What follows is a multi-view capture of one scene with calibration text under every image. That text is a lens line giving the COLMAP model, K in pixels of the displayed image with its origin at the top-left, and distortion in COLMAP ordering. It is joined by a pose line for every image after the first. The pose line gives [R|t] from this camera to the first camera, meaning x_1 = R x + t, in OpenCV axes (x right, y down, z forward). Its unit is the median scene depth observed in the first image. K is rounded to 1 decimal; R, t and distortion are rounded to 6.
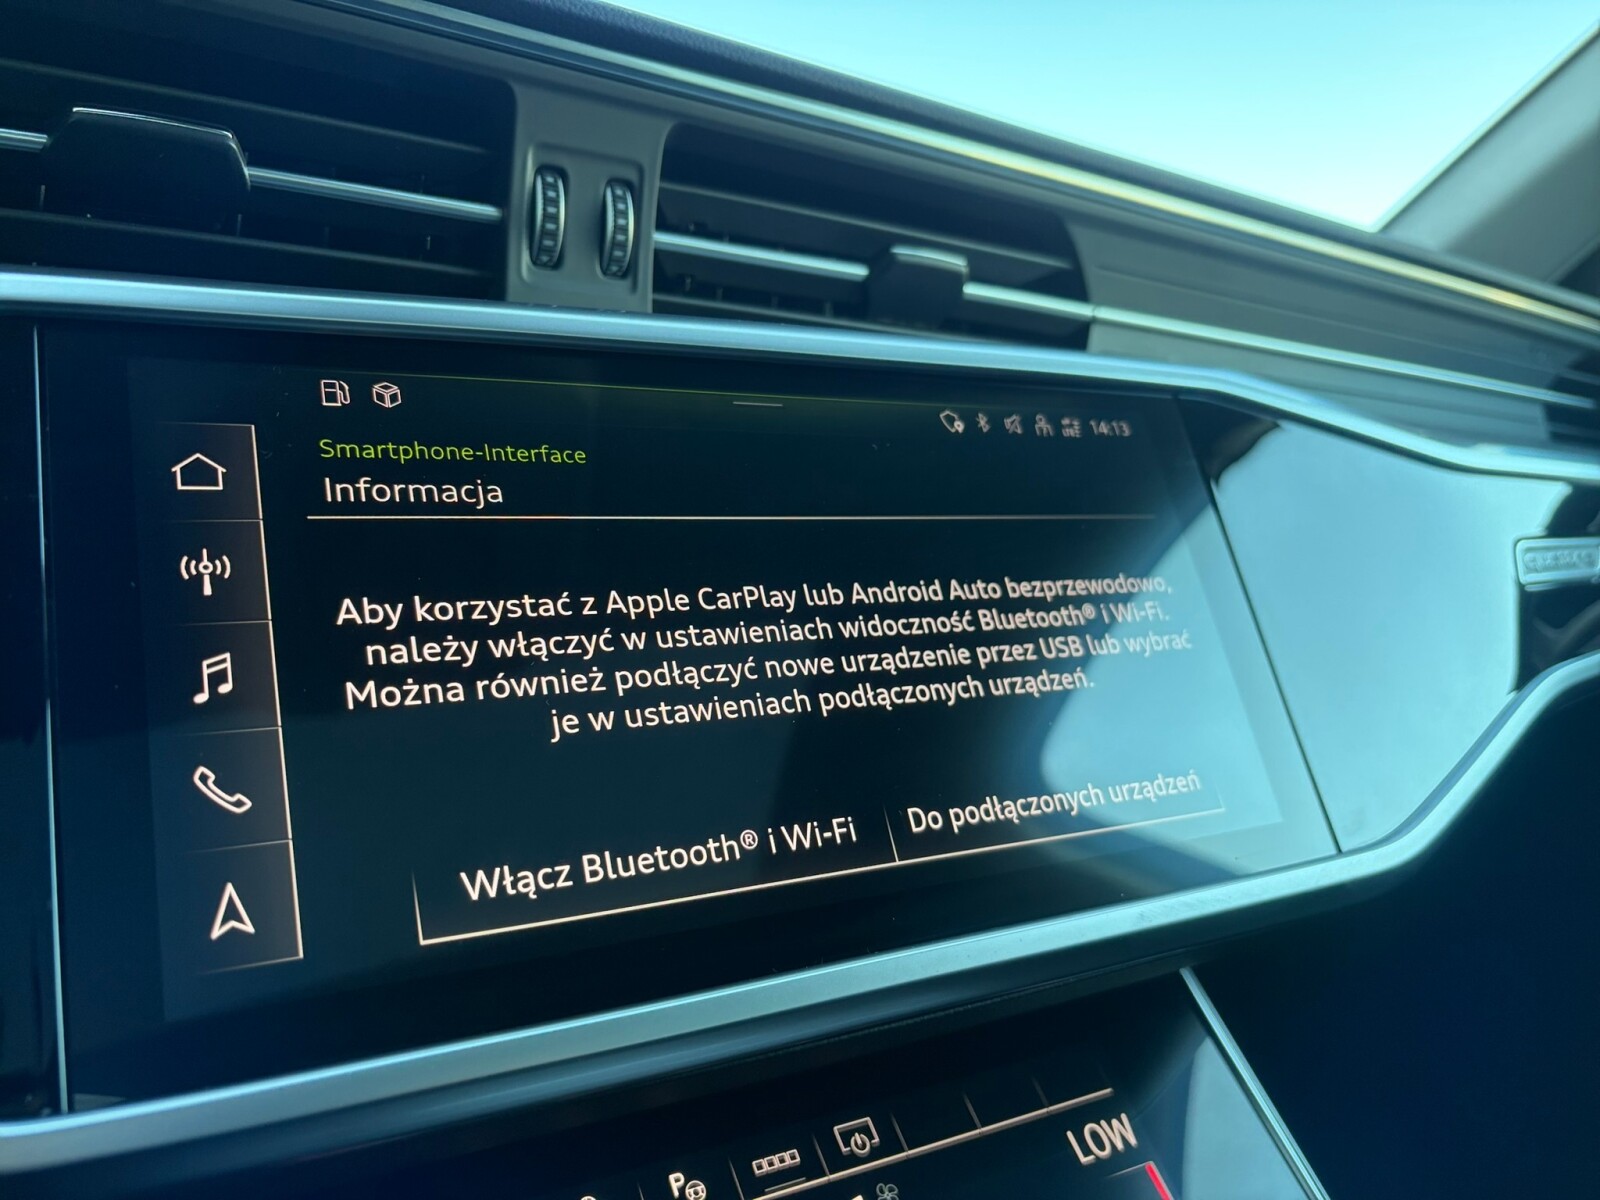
lens RADIAL K [[1272.1, 0, 797.7], [0, 1272.1, 598.6], [0, 0, 1]] dist [-0.003273, -0.002744]
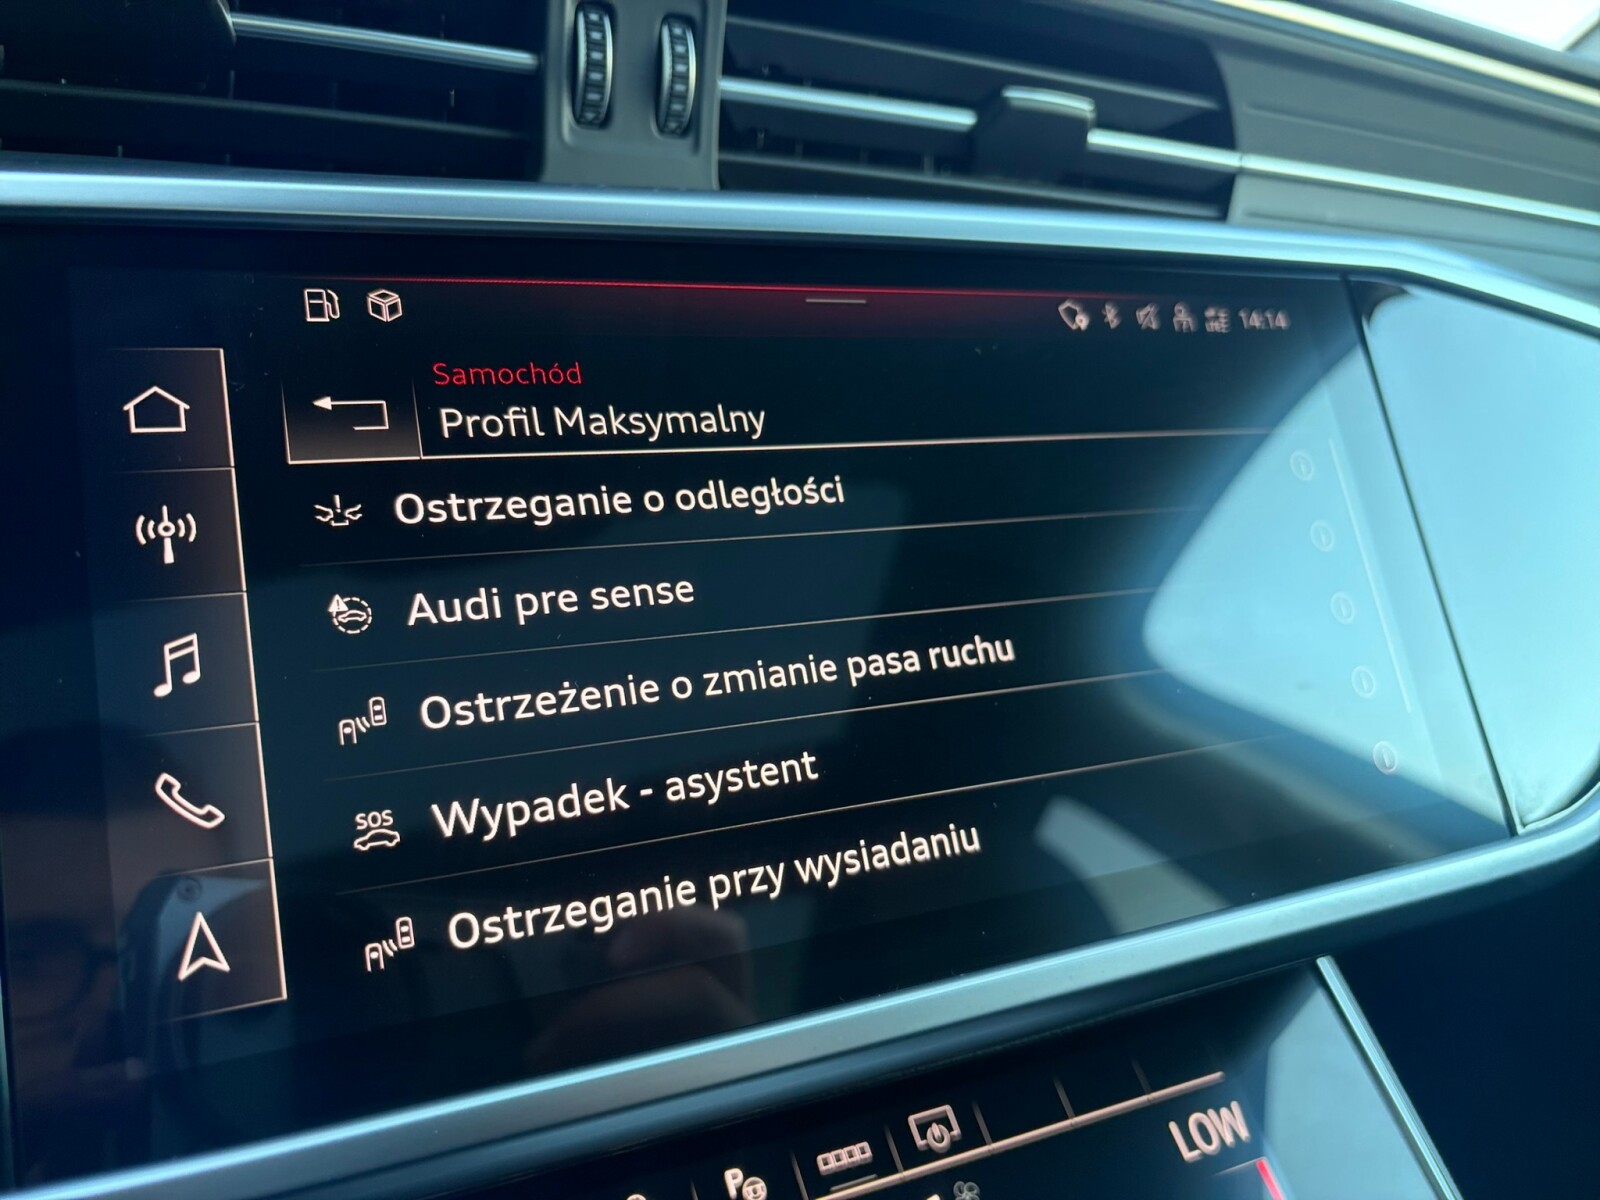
lens RADIAL K [[1269.5, 0, 782.8], [0, 1269.5, 608.4], [0, 0, 1]] dist [-0.012235, 0.012994]
pose [[0.996234, 0.020045, -0.084352, 0.007496], [-0.008282, 0.990459, 0.137556, -0.066479], [0.086305, -0.136339, 0.986896, 0.149397]]
